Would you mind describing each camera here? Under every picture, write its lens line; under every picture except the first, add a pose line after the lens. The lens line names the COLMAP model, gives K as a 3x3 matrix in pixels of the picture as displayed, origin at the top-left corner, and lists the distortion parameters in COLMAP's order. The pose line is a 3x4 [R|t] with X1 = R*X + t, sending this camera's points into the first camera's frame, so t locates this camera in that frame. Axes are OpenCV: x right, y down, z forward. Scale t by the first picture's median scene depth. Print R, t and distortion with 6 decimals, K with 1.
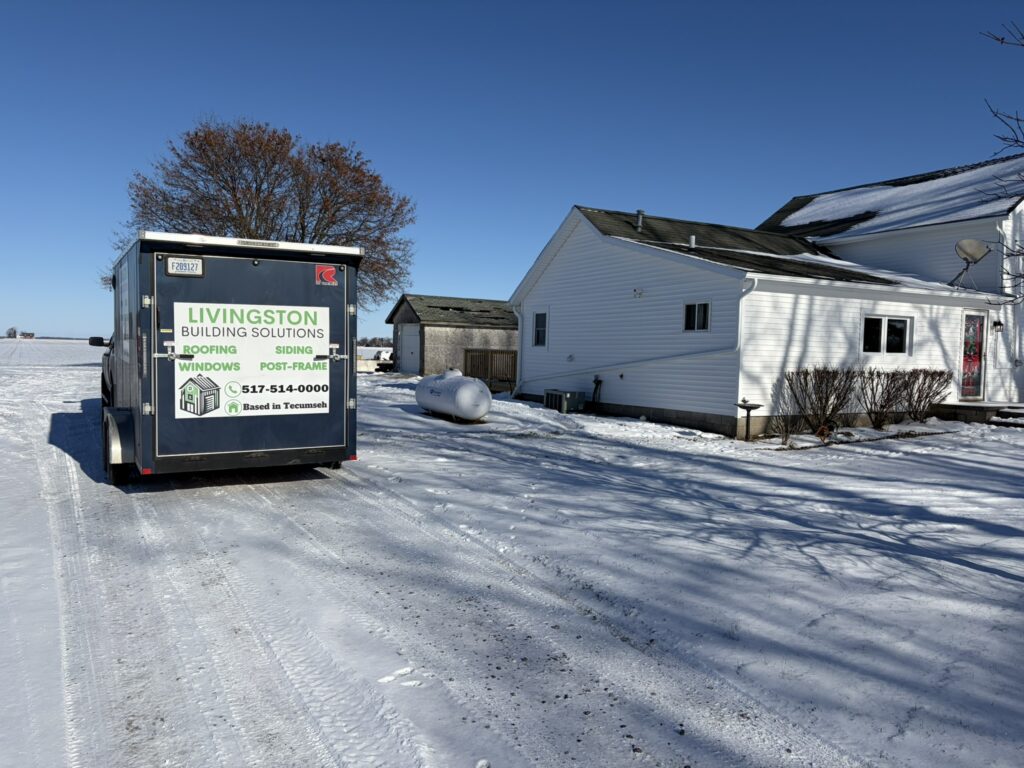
lens RADIAL K [[768.8, 0, 512.0], [0, 768.8, 384.0], [0, 0, 1]] dist [0.032647, -0.005796]
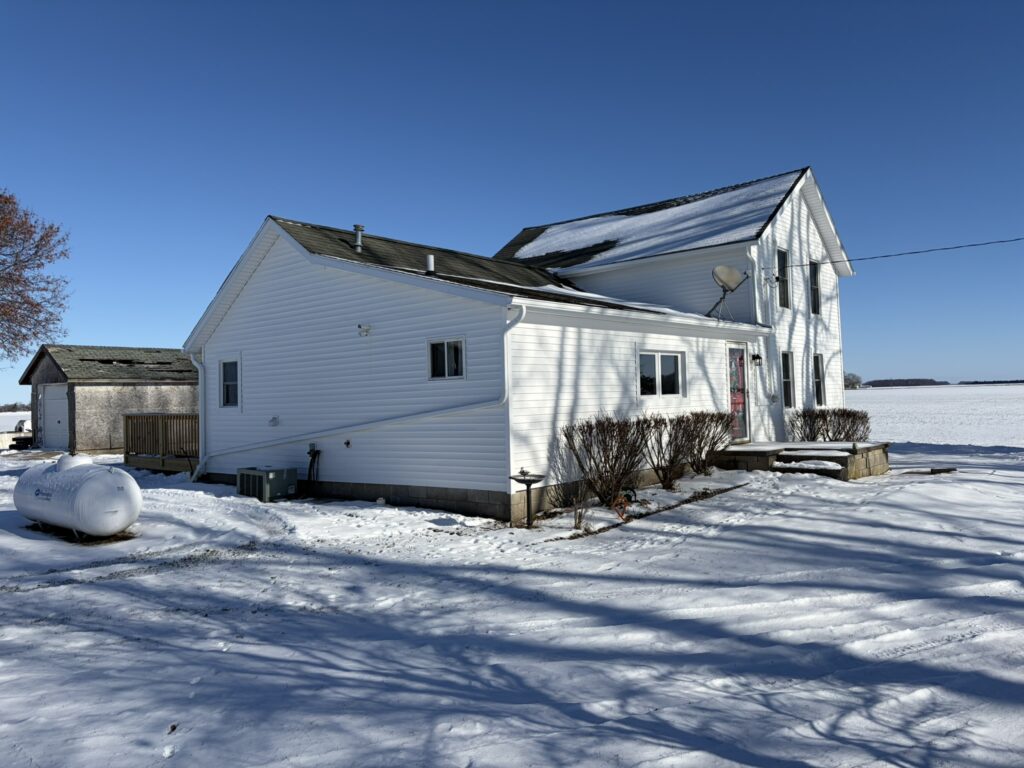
lens RADIAL K [[765.2, 0, 512.0], [0, 765.2, 384.0], [0, 0, 1]] dist [0.125414, -0.161921]
pose [[0.934857, -0.044829, 0.352183, 0.034223], [0.066511, 0.996547, -0.049702, -0.020398], [-0.348739, 0.069888, 0.934610, 0.262028]]
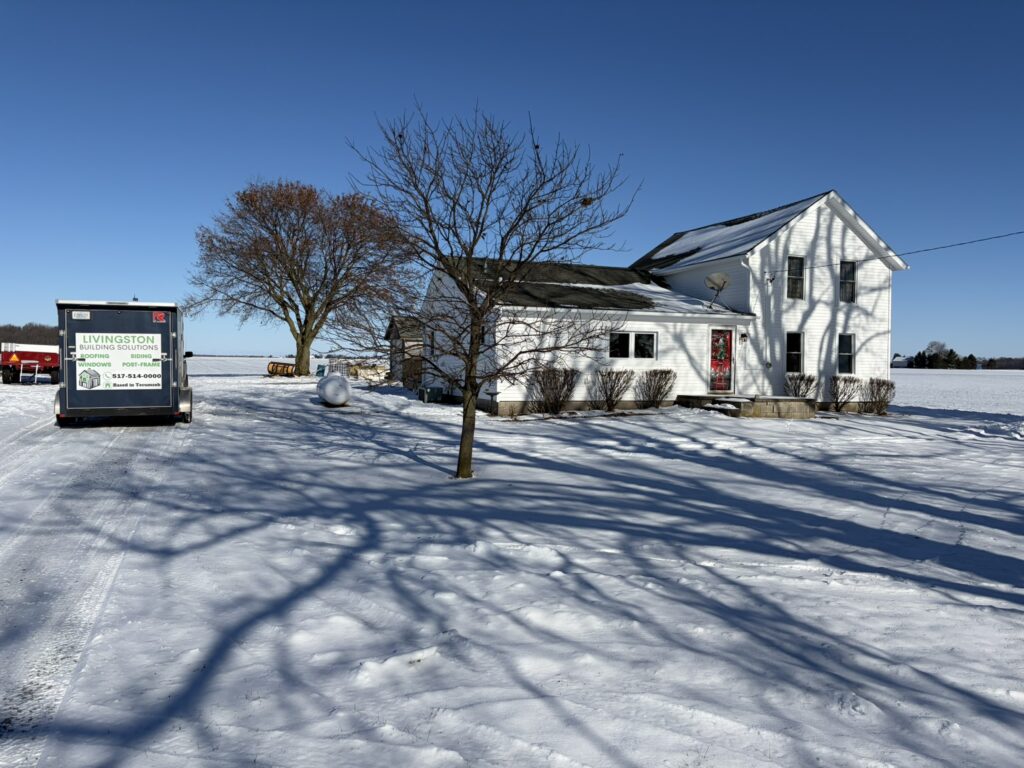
lens RADIAL K [[768.8, 0, 512.0], [0, 768.8, 384.0], [0, 0, 1]] dist [0.032647, -0.005796]
pose [[0.988706, -0.003407, -0.149832, 0.461911], [0.000736, 0.999840, -0.017879, 0.030519], [0.149869, 0.017567, 0.988550, -0.390430]]
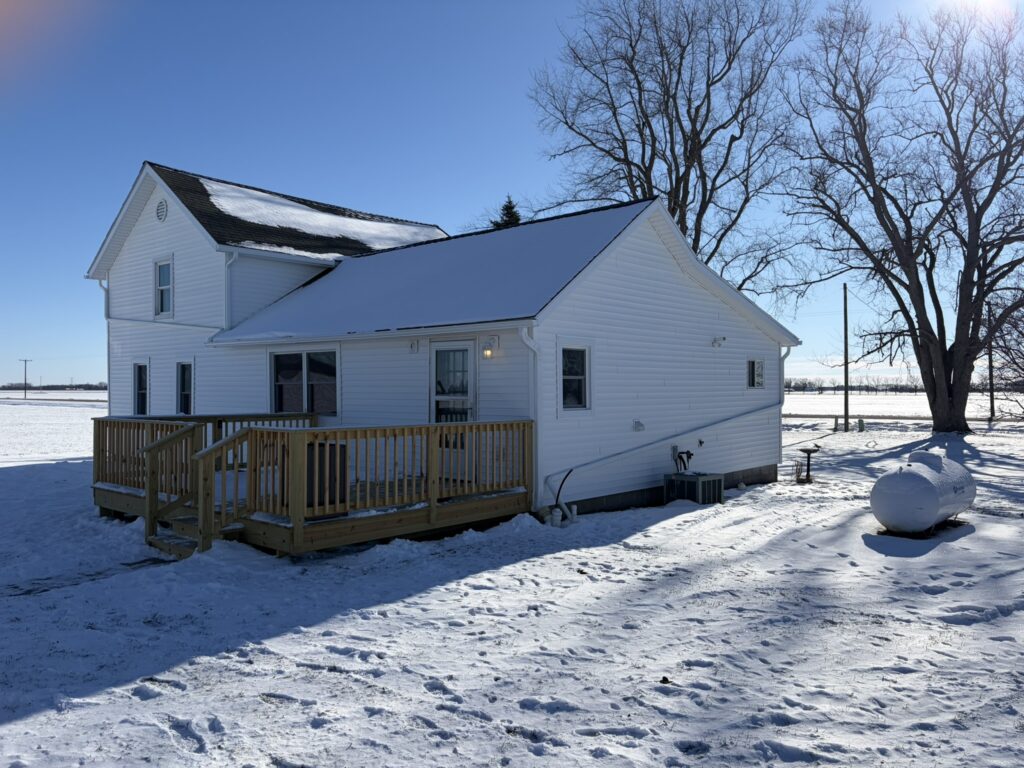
lens RADIAL K [[768.8, 0, 512.0], [0, 768.8, 384.0], [0, 0, 1]] dist [0.032647, -0.005796]
pose [[-0.325276, -0.015014, 0.945500, -0.565816], [0.032323, 0.999113, 0.026986, -0.102226], [-0.945067, 0.039339, -0.324502, 1.493134]]
